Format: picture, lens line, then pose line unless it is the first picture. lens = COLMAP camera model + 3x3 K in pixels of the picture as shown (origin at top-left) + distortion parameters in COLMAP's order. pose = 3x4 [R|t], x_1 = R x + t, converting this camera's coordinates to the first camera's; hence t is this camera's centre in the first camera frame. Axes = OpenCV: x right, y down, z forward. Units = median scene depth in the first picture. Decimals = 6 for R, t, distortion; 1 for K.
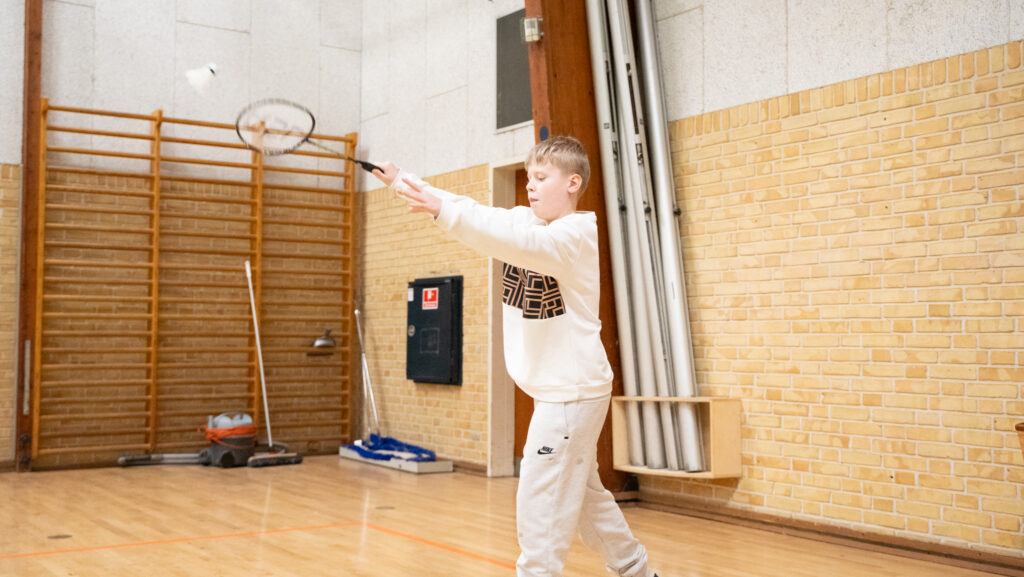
lens RADIAL K [[1177.1, 0, 512.0], [0, 1177.1, 288.5], [0, 0, 1]] dist [0.014467, 0.014261]
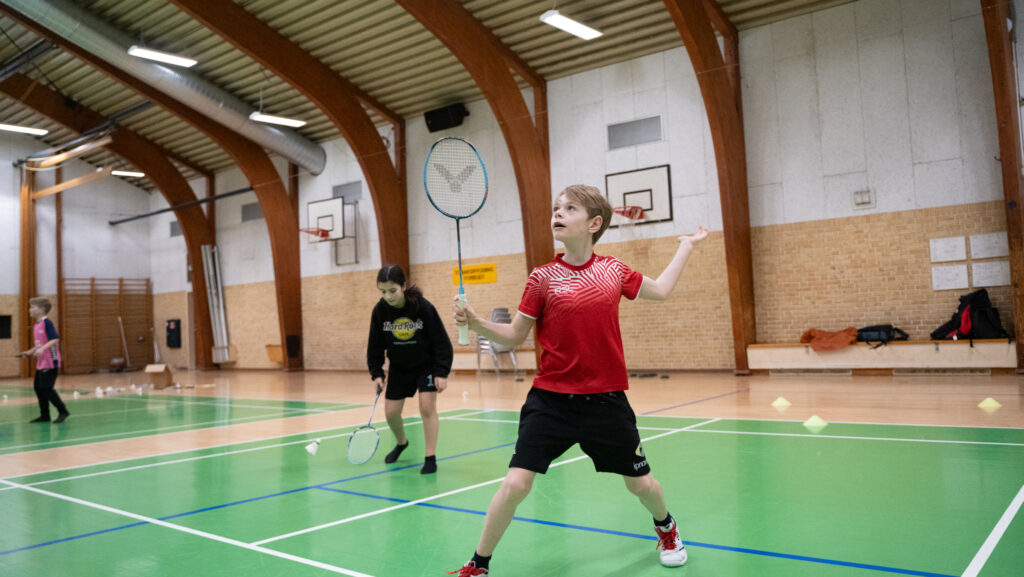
lens RADIAL K [[824.5, 0, 512.0], [0, 824.5, 288.5], [0, 0, 1]] dist [-0.114968, 0.091948]
pose [[0.955463, -0.035261, 0.292996, 0.306682], [0.035461, 0.999360, 0.004631, -0.117673], [-0.292972, 0.005965, 0.956102, -2.580939]]
